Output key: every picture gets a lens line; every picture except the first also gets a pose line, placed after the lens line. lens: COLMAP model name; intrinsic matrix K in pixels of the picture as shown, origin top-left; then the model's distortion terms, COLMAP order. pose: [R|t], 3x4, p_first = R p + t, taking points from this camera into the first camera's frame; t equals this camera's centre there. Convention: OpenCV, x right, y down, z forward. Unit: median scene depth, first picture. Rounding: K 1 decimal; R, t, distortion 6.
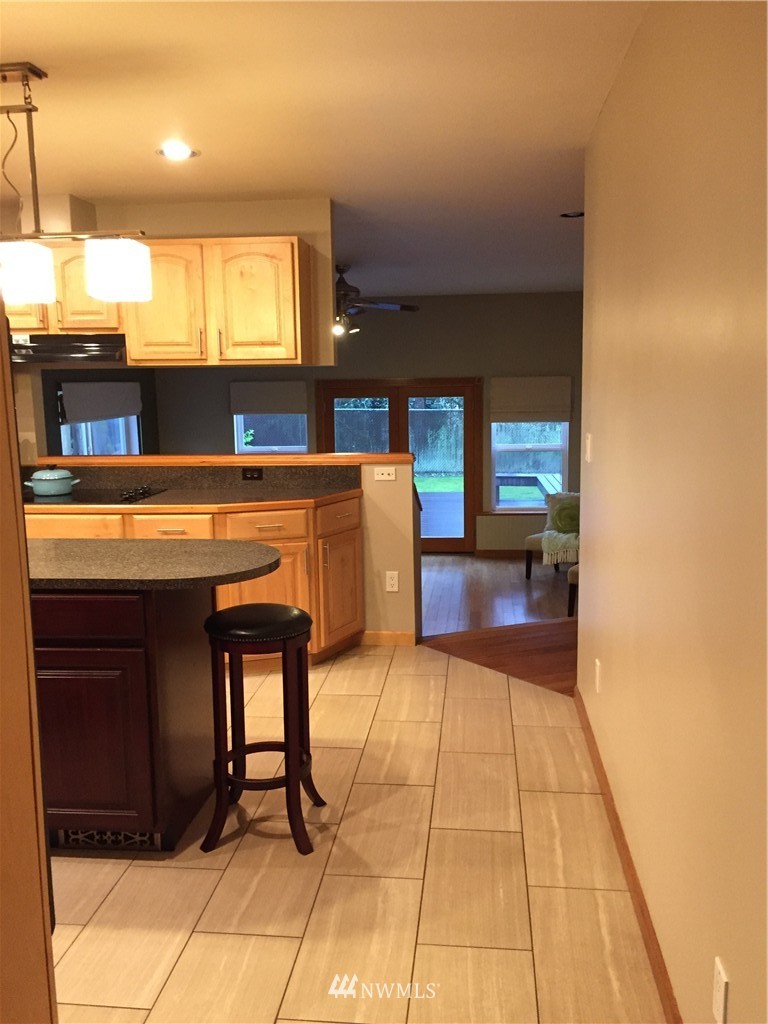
lens RADIAL K [[885.6, 0, 384.0], [0, 885.6, 512.0], [0, 0, 1]] dist [0.082701, -0.000173]
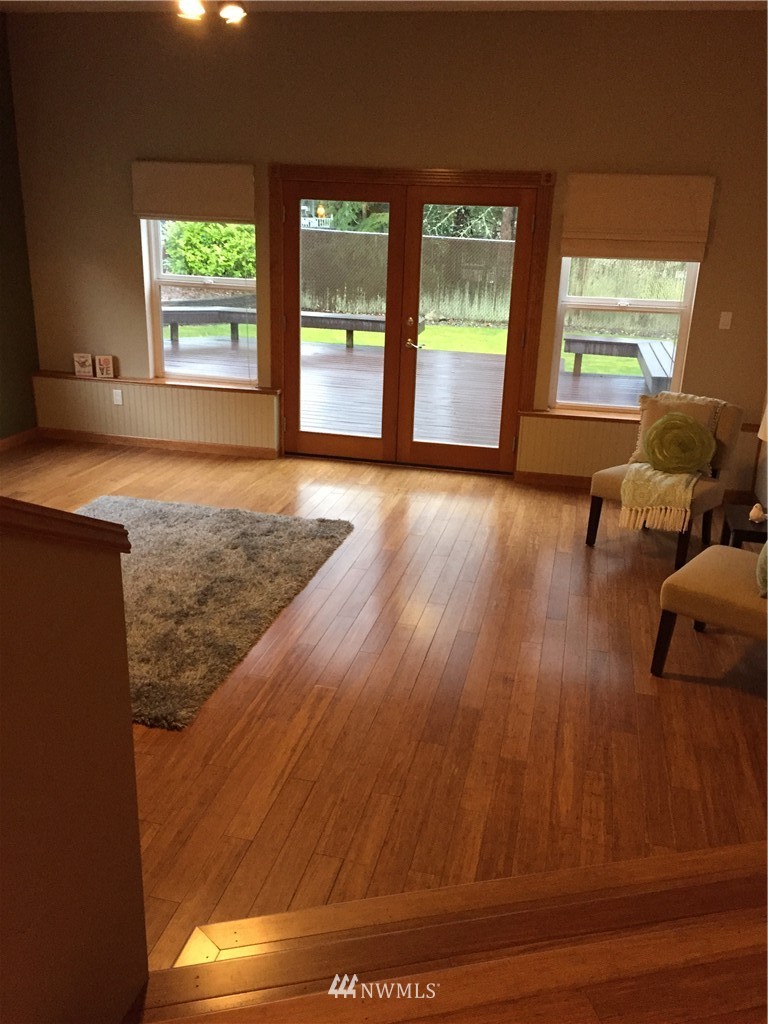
lens RADIAL K [[885.6, 0, 384.0], [0, 885.6, 512.0], [0, 0, 1]] dist [0.082701, -0.000173]
pose [[0.991944, 0.086404, -0.092640, 0.073816], [-0.068511, 0.981019, 0.181406, -0.035228], [0.106556, -0.173597, 0.979035, 0.385744]]
